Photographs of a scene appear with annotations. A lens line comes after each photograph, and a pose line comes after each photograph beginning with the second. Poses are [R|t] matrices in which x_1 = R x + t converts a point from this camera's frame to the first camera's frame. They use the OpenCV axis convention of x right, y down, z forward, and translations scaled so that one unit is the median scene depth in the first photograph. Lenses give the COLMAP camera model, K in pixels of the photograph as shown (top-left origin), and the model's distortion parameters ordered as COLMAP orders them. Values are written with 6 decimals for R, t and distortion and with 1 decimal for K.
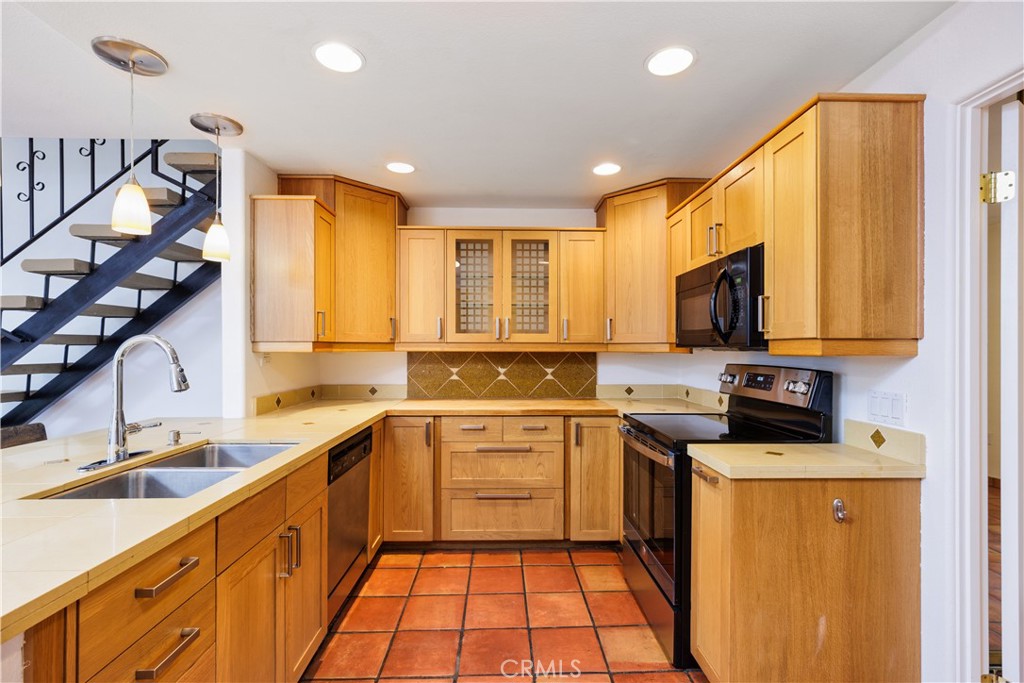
lens RADIAL K [[460.6, 0, 515.0], [0, 460.6, 343.3], [0, 0, 1]] dist [-0.003554, 0.002483]
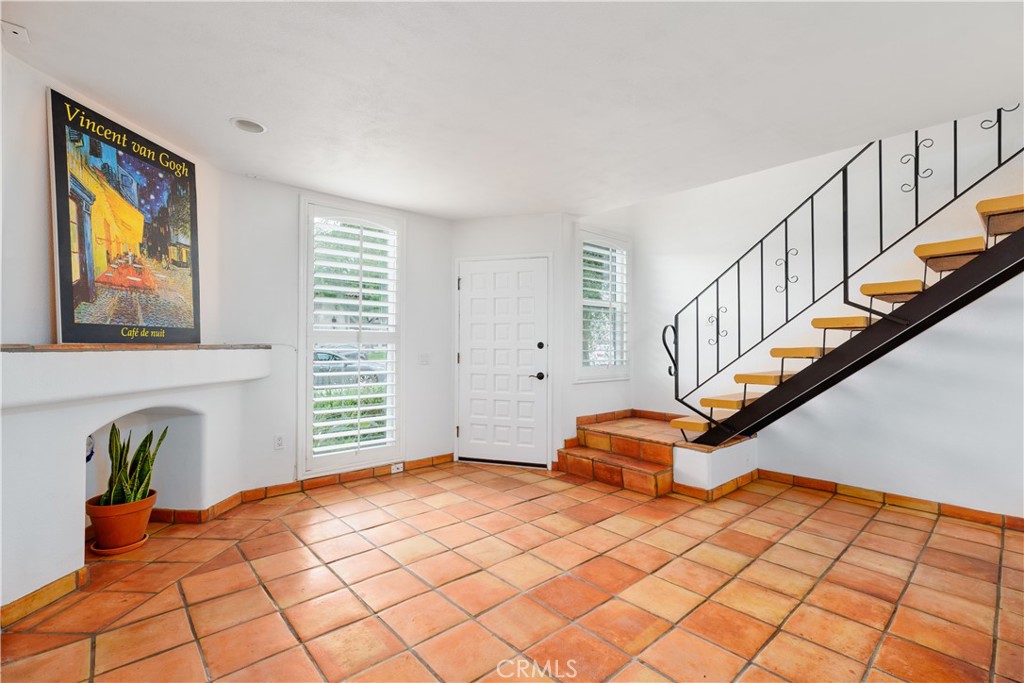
lens RADIAL K [[460.6, 0, 518.5], [0, 460.6, 346.3], [0, 0, 1]] dist [-0.003554, 0.002483]
pose [[0.656978, 0.005710, -0.753888, -0.716091], [0.005466, 0.999909, 0.012337, 0.023073], [0.753890, -0.012226, 0.656887, -0.305025]]
